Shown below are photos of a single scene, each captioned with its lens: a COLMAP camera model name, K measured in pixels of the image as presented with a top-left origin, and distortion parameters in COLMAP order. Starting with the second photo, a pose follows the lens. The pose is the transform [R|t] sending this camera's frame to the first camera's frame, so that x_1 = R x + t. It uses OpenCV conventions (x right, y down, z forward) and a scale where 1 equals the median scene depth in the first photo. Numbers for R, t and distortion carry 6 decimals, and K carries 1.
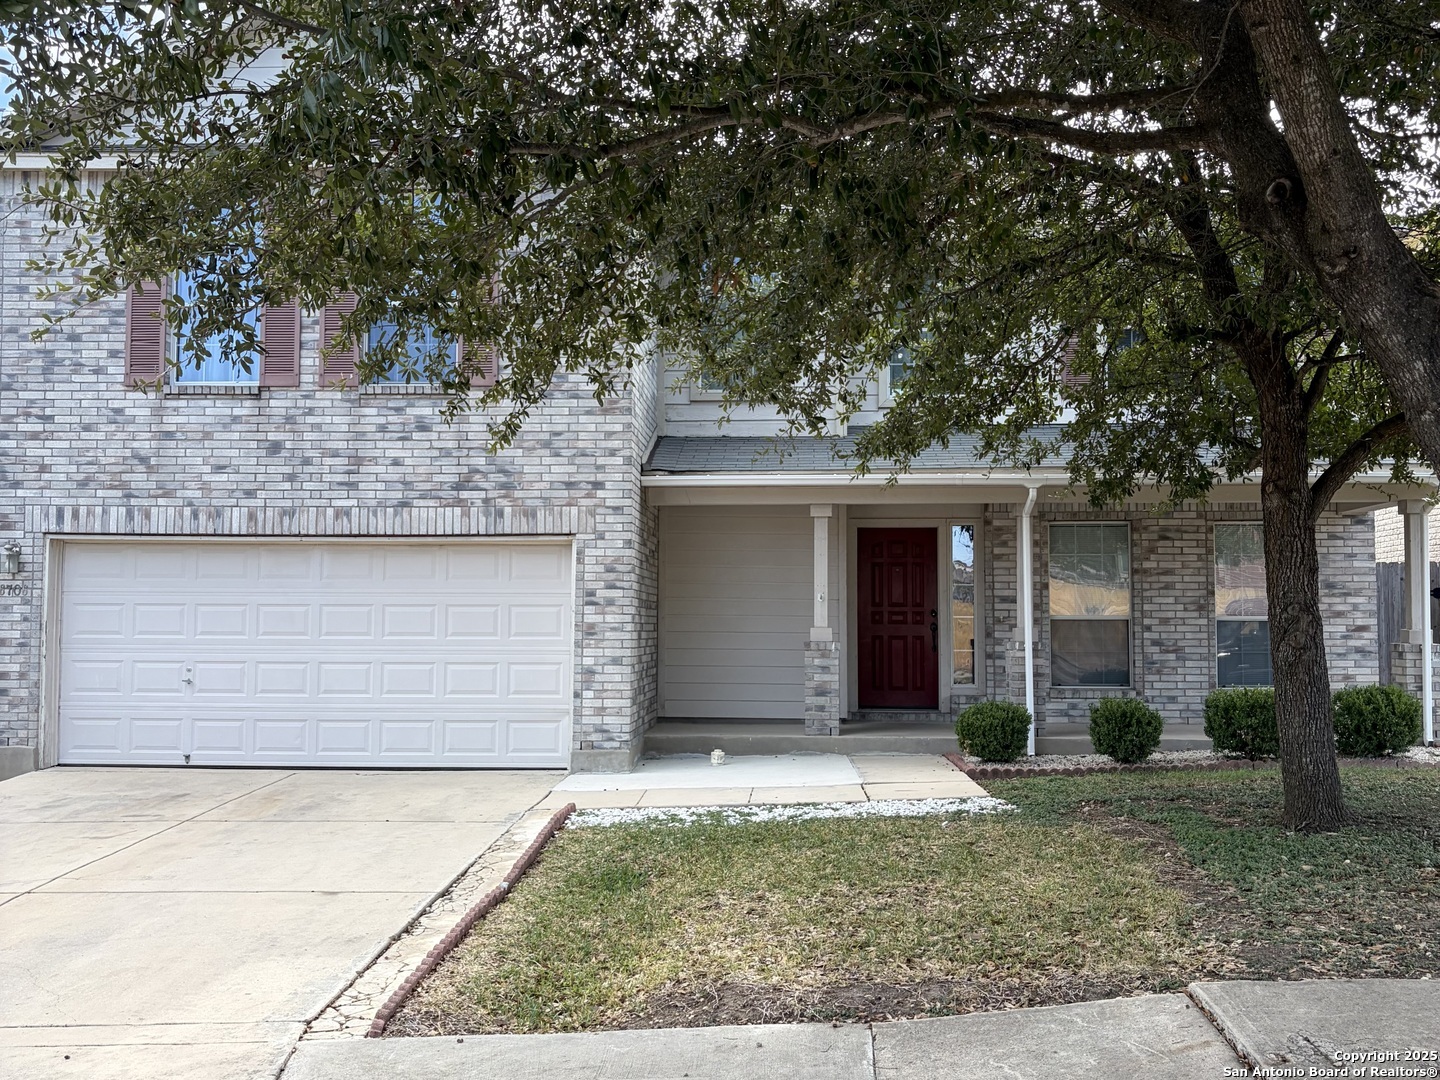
lens RADIAL K [[1449.1, 0, 718.6], [0, 1449.1, 535.8], [0, 0, 1]] dist [0.014132, 0.000000]
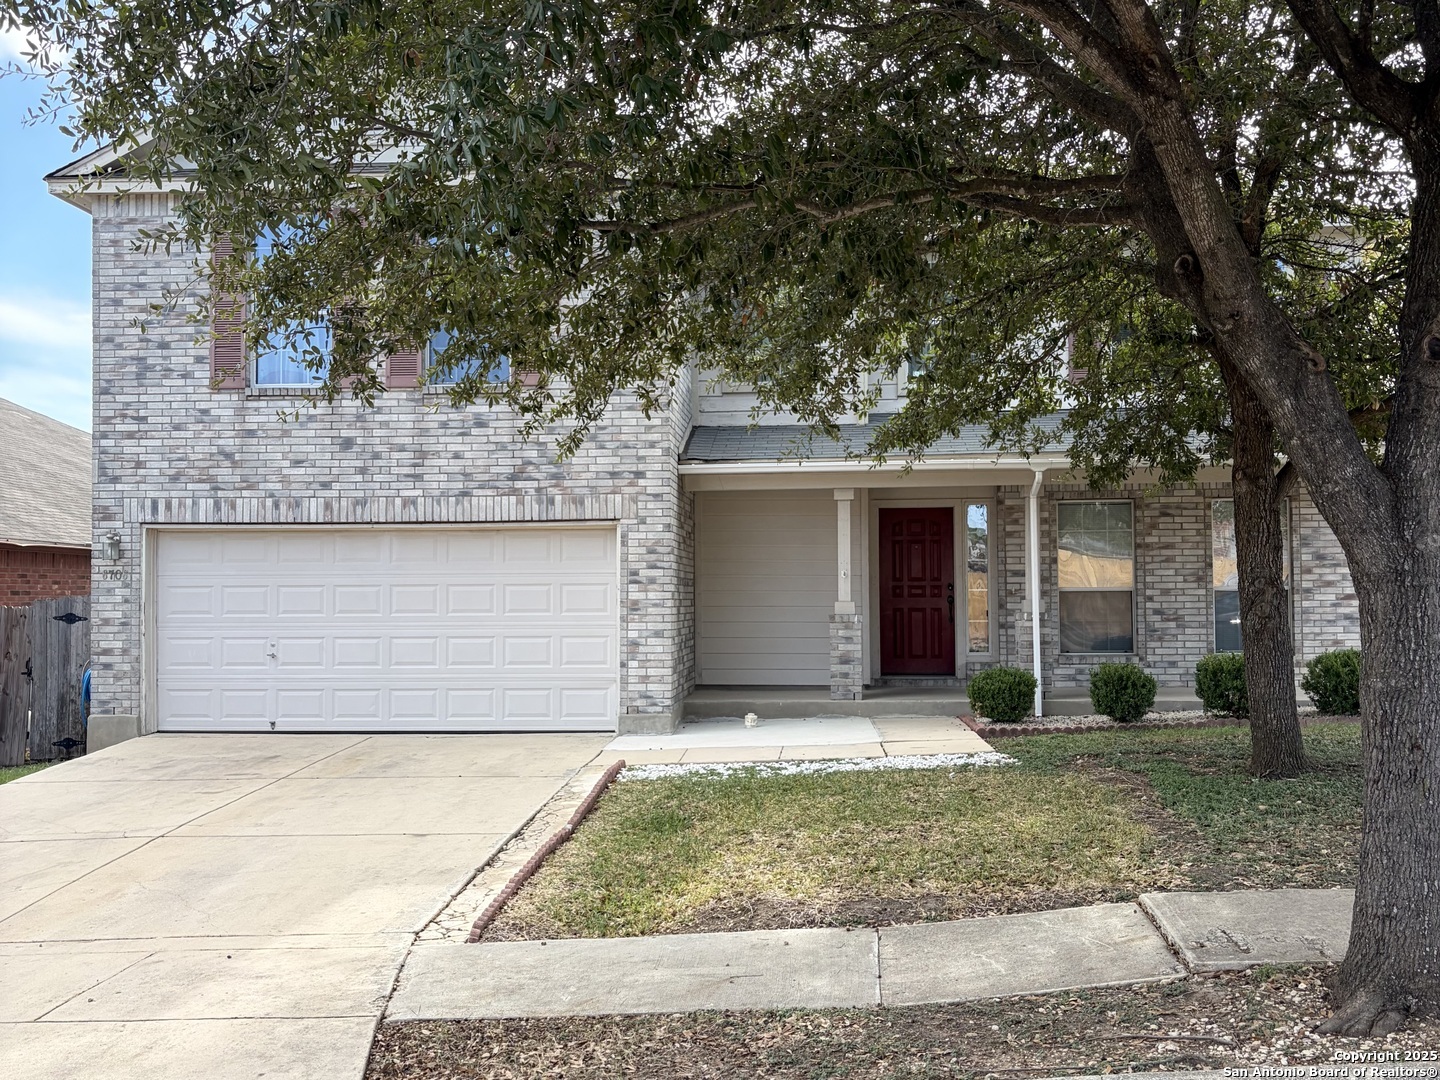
lens RADIAL K [[1449.1, 0, 719.8], [0, 1449.1, 545.5], [0, 0, 1]] dist [0.014132, 0.000000]
pose [[0.999715, -0.010447, -0.021466, 0.000652], [0.011015, 0.999588, 0.026520, -0.010461], [0.021180, -0.026749, 0.999418, -0.109716]]
